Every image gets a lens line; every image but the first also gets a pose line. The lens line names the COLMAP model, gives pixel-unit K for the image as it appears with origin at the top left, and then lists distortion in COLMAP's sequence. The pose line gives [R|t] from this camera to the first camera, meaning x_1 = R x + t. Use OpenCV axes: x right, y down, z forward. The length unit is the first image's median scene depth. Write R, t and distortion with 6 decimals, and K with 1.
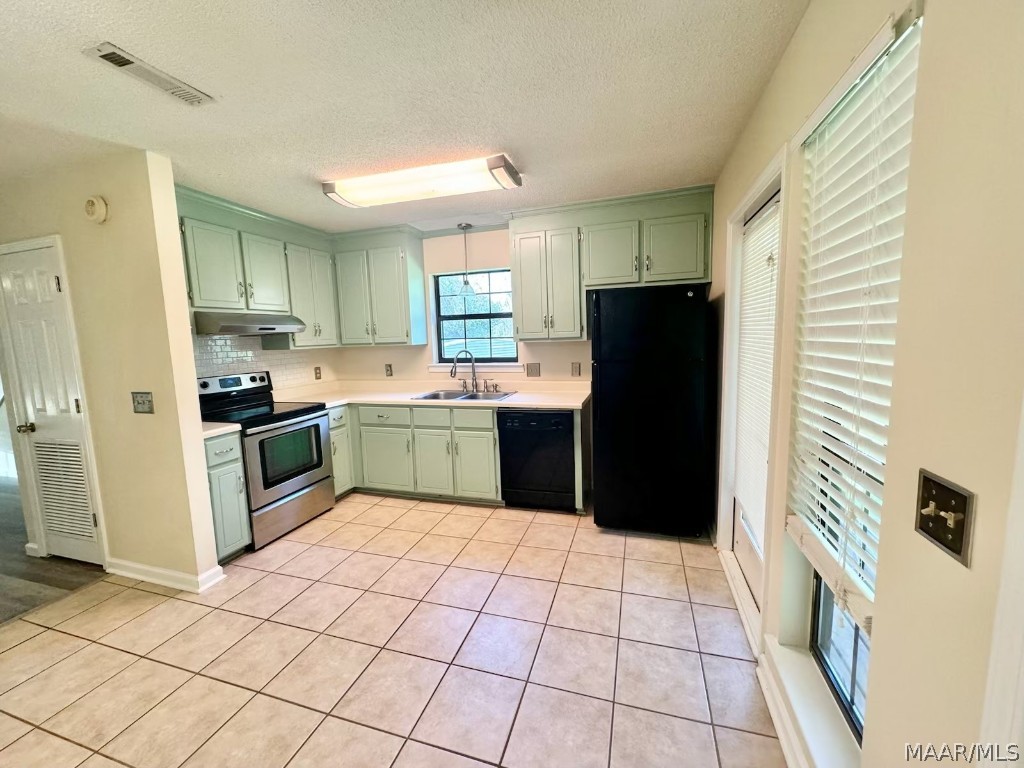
lens RADIAL K [[412.1, 0, 511.1], [0, 412.1, 387.4], [0, 0, 1]] dist [0.008022, 0.000199]
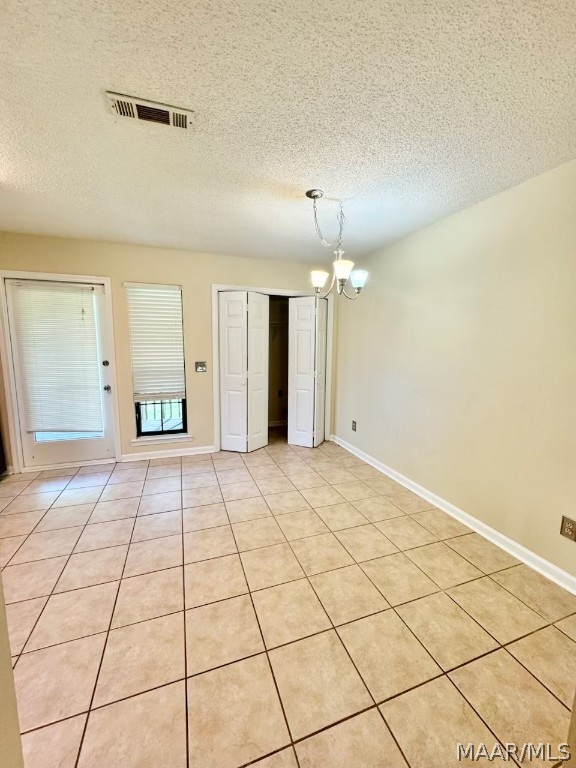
lens RADIAL K [[309.1, 0, 287.4], [0, 309.1, 383.3], [0, 0, 1]] dist [0.008022, 0.000199]
pose [[0.801977, -0.097055, 0.589417, 0.048747], [0.083224, 0.995243, 0.050642, -0.018593], [-0.591528, 0.008440, 0.806240, 0.155652]]
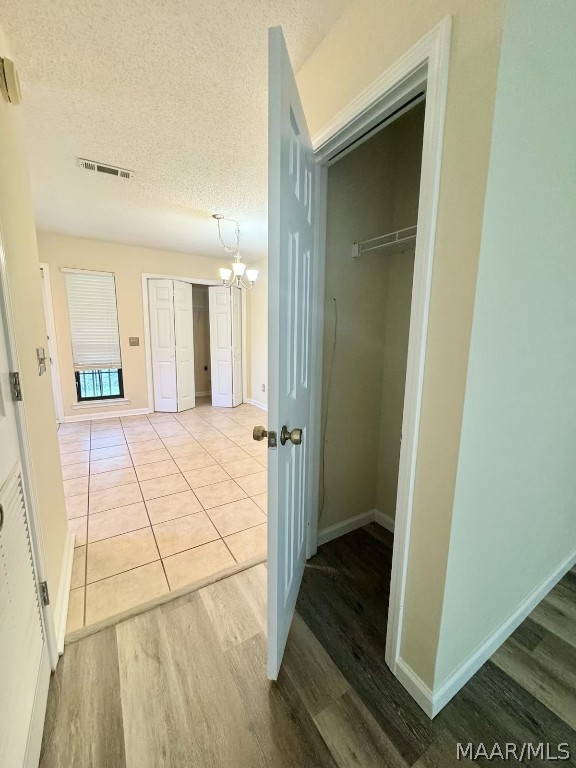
lens RADIAL K [[309.1, 0, 287.3], [0, 309.1, 384.5], [0, 0, 1]] dist [0.008022, 0.000199]
pose [[0.656316, -0.139346, 0.741506, -0.230871], [0.093452, 0.990243, 0.103374, 0.107605], [-0.748676, 0.001450, 0.662935, -0.332171]]
